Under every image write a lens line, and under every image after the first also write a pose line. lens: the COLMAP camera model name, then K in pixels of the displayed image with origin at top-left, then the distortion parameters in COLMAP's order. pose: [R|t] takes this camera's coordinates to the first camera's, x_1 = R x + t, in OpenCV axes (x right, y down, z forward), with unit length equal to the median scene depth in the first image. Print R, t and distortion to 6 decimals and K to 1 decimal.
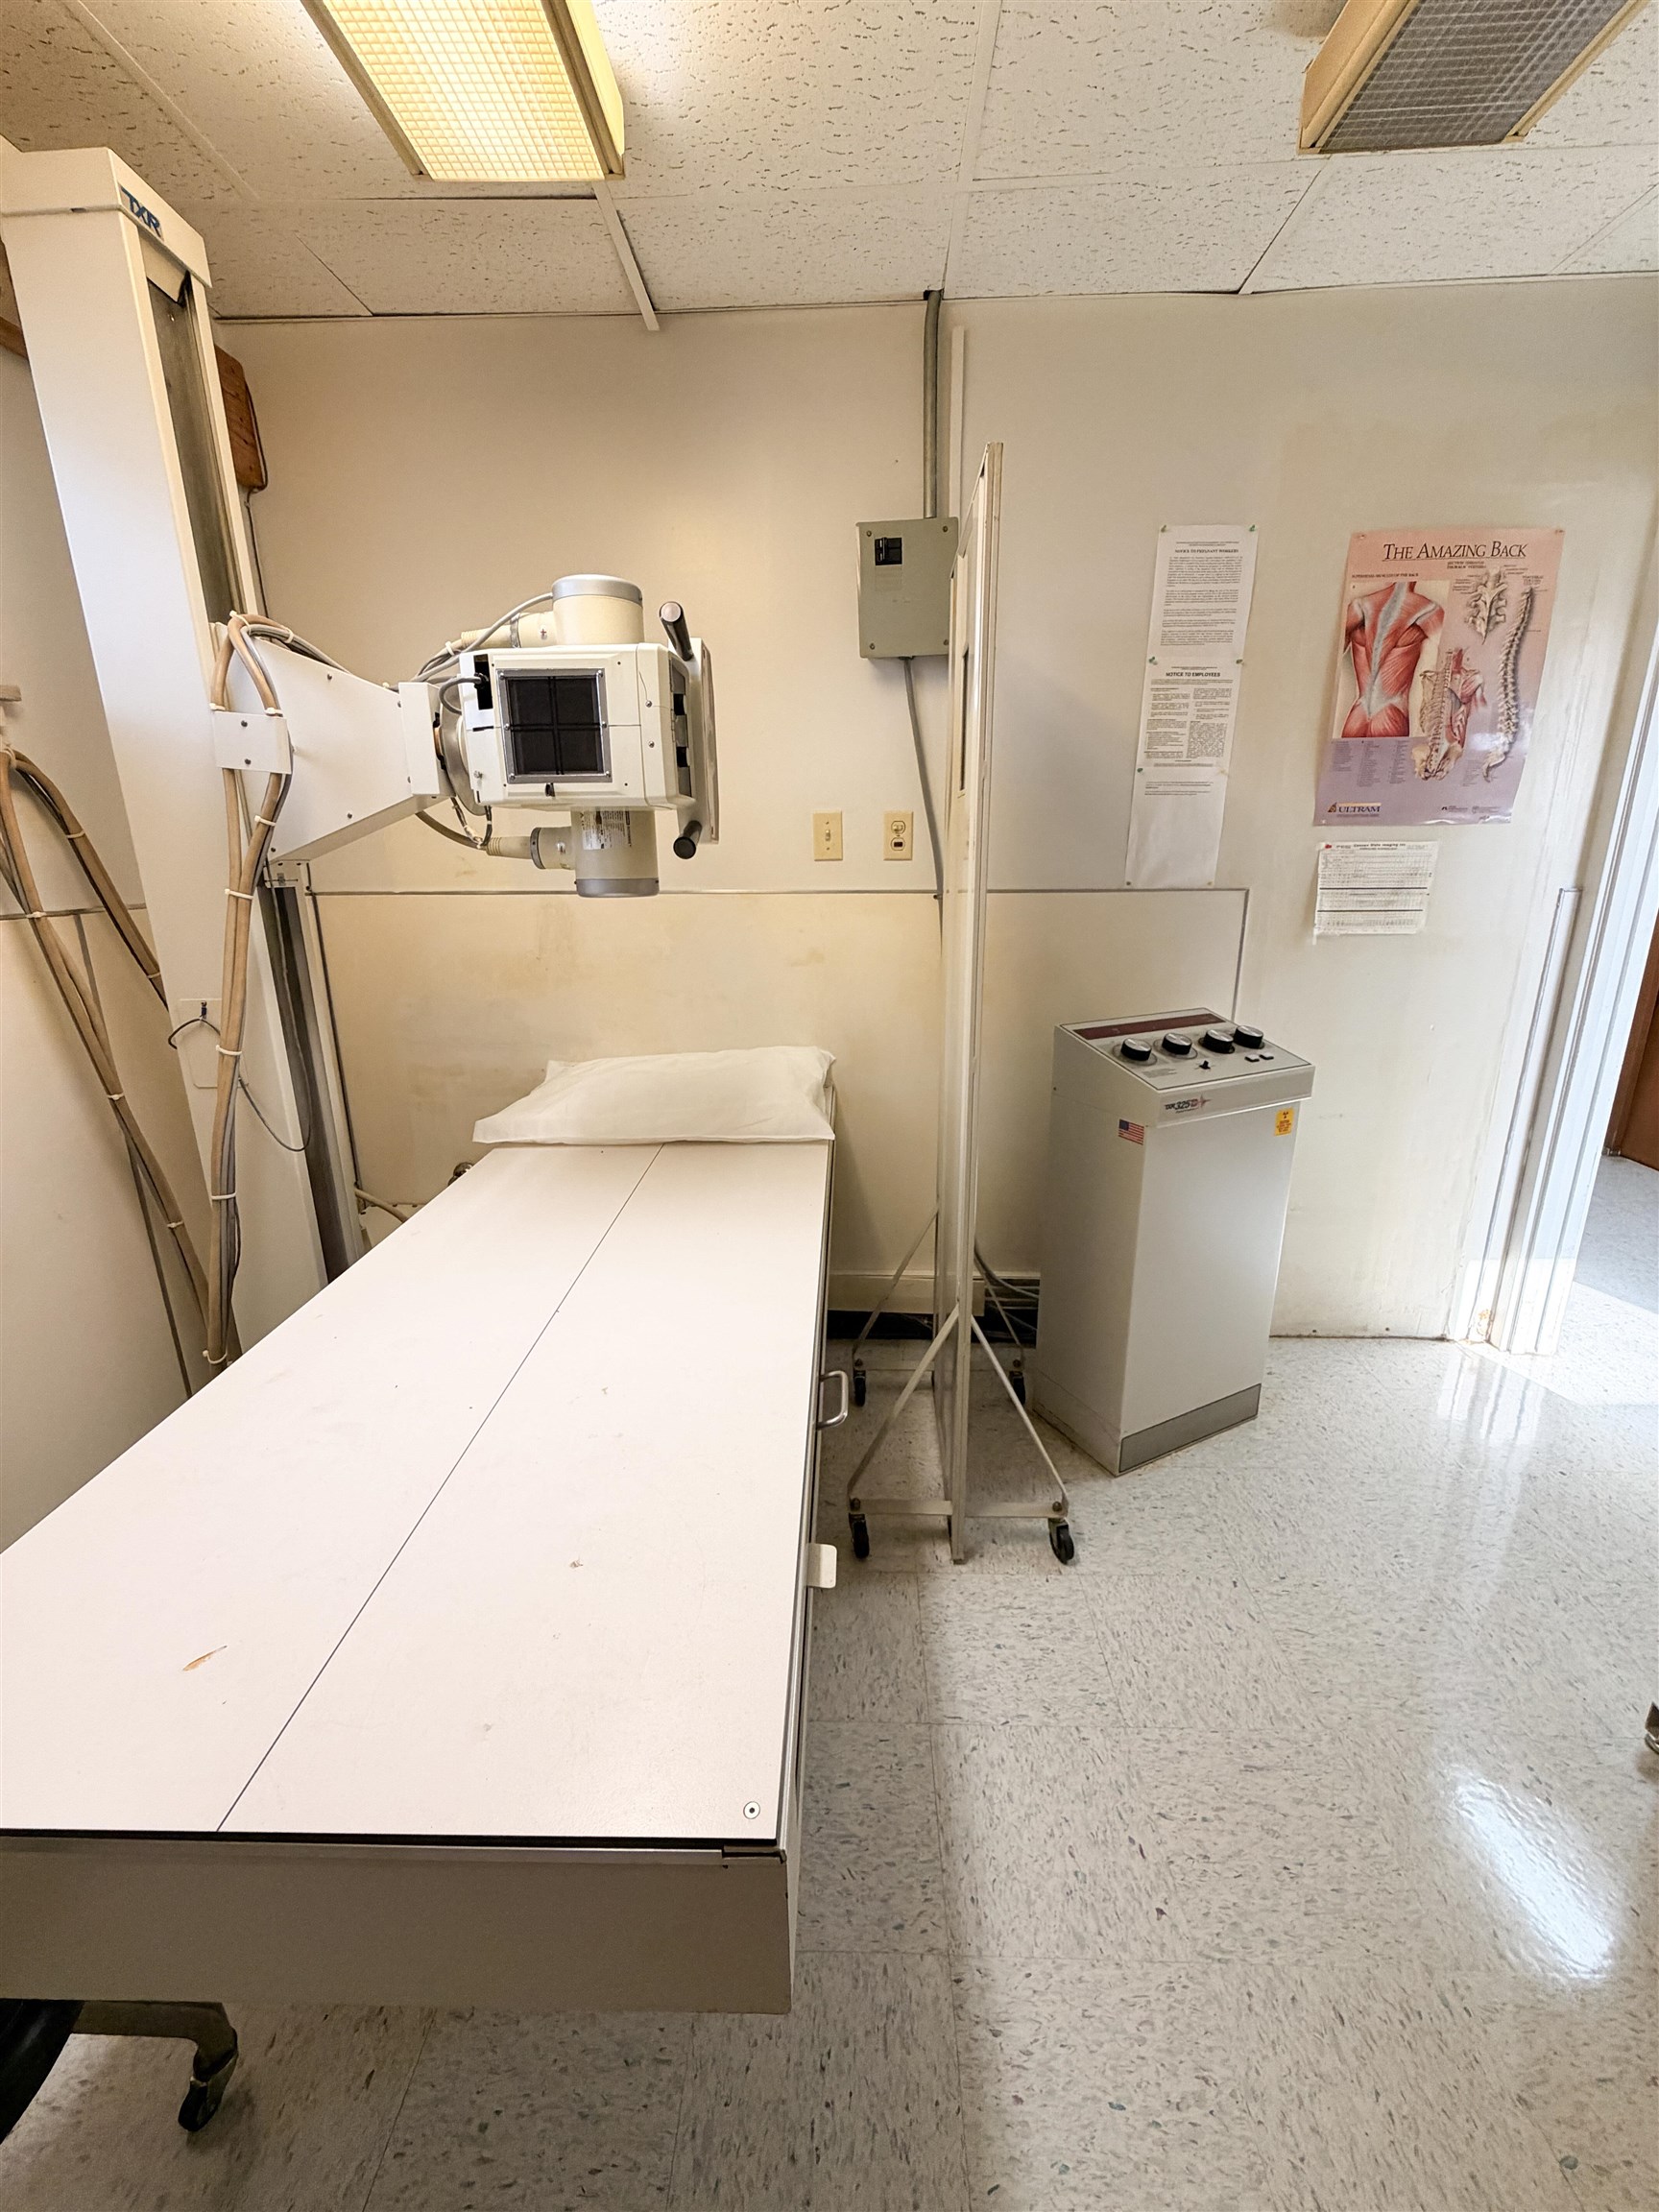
lens RADIAL K [[888.5, 0, 826.8], [0, 888.5, 1109.6], [0, 0, 1]] dist [0.002199, -0.000720]
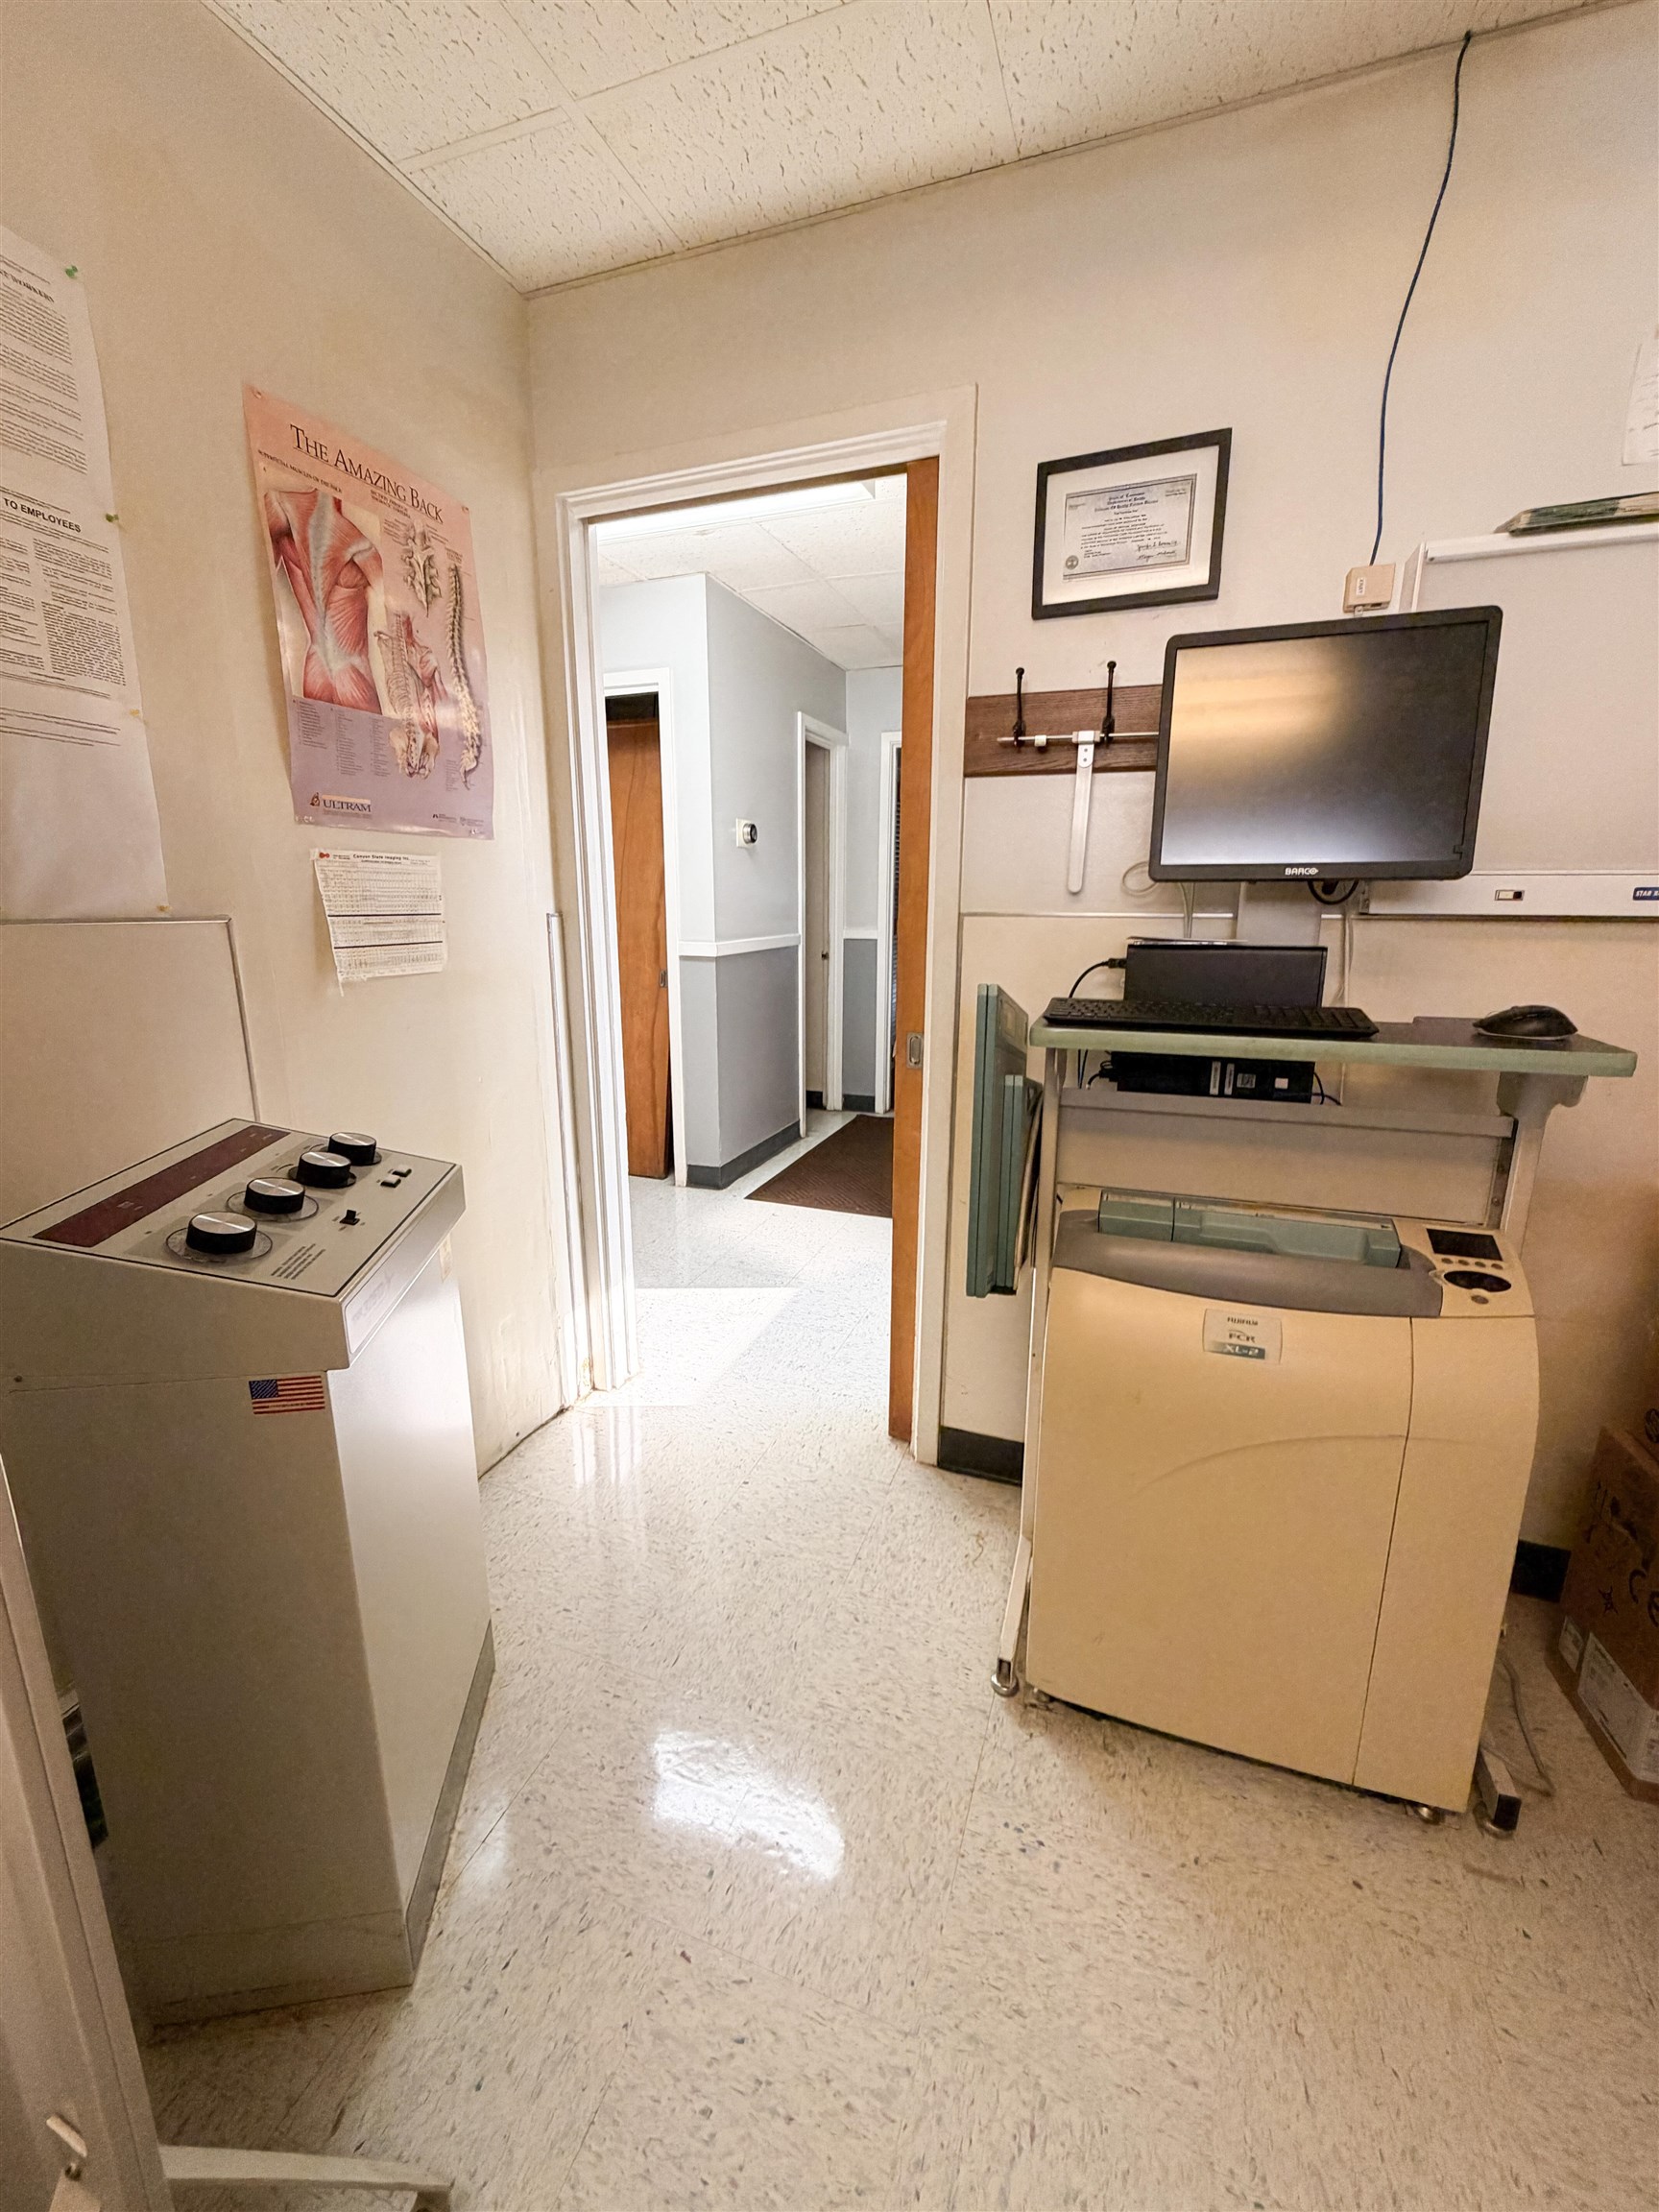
lens RADIAL K [[888.5, 0, 834.6], [0, 888.5, 1100.9], [0, 0, 1]] dist [0.002199, -0.000720]
pose [[0.317727, -0.200579, 0.926724, 0.011901], [0.253125, 0.959842, 0.120963, -0.100066], [-0.913771, 0.196144, 0.355739, 0.448502]]
